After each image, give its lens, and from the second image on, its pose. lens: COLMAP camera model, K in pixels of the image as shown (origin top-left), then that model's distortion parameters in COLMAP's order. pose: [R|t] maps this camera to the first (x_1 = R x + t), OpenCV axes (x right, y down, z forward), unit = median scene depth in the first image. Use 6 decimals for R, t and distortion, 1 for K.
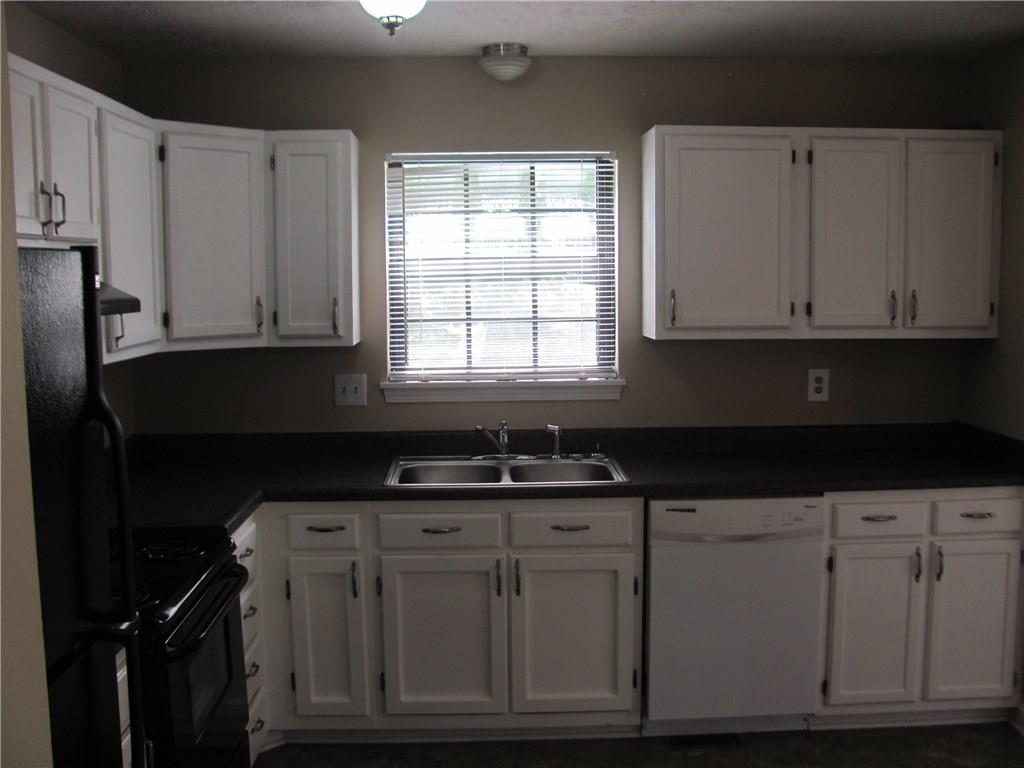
lens RADIAL K [[1064.5, 0, 512.0], [0, 1064.5, 384.0], [0, 0, 1]] dist [-0.138106, 0.016404]
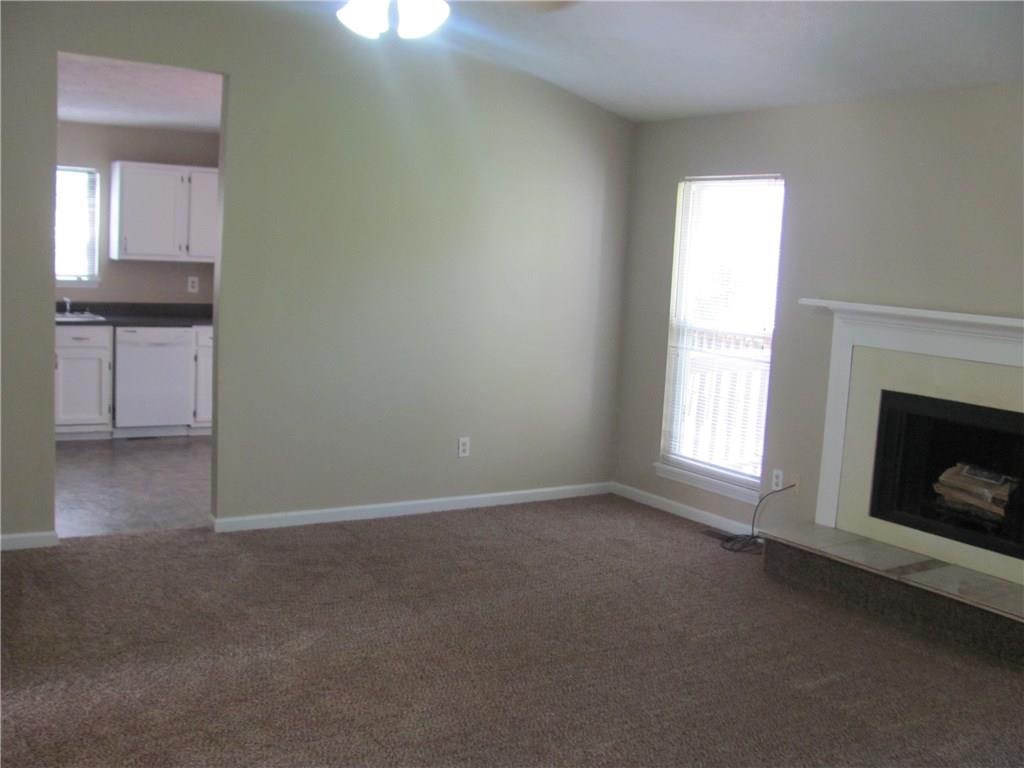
lens RADIAL K [[1064.5, 0, 512.0], [0, 1064.5, 384.0], [0, 0, 1]] dist [-0.138106, 0.016404]
pose [[0.857757, -0.007457, 0.514001, -0.286561], [-0.007099, 0.999628, 0.026349, 0.161146], [-0.514006, -0.026250, 0.857385, -1.331736]]
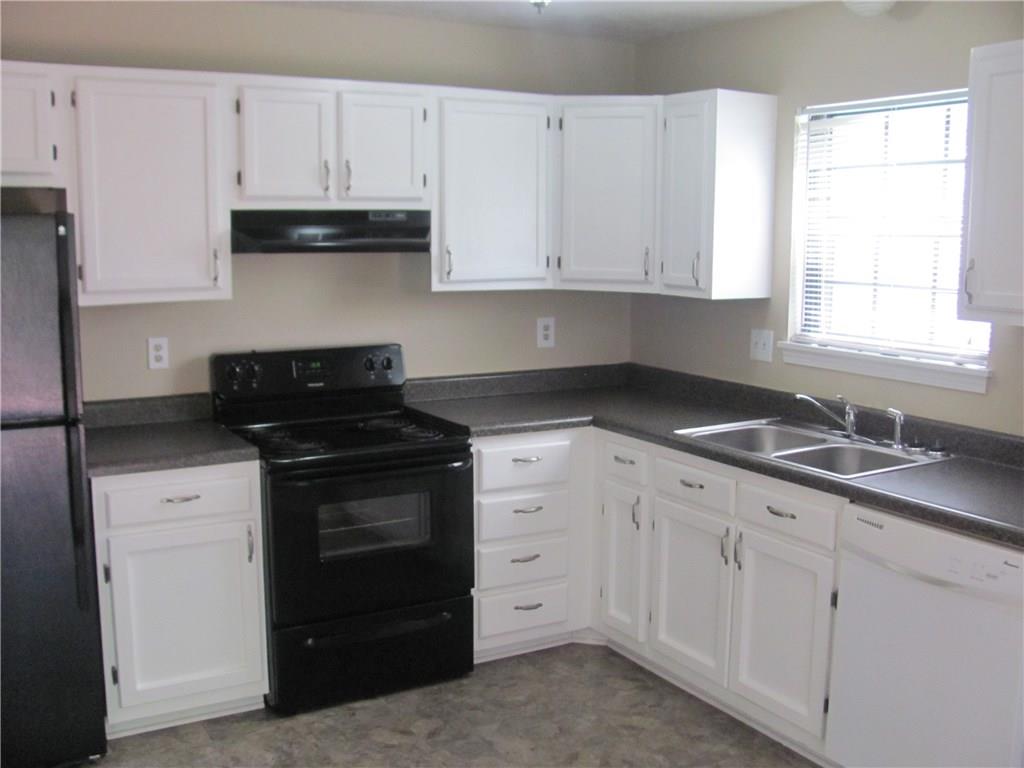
lens RADIAL K [[1023.9, 0, 512.0], [0, 1023.9, 384.0], [0, 0, 1]] dist [-0.110322, 0.010132]
pose [[0.499896, 0.141064, -0.854520, 0.632095], [-0.109583, 0.989019, 0.099161, -0.031856], [0.859125, 0.044071, 0.509865, 0.340133]]
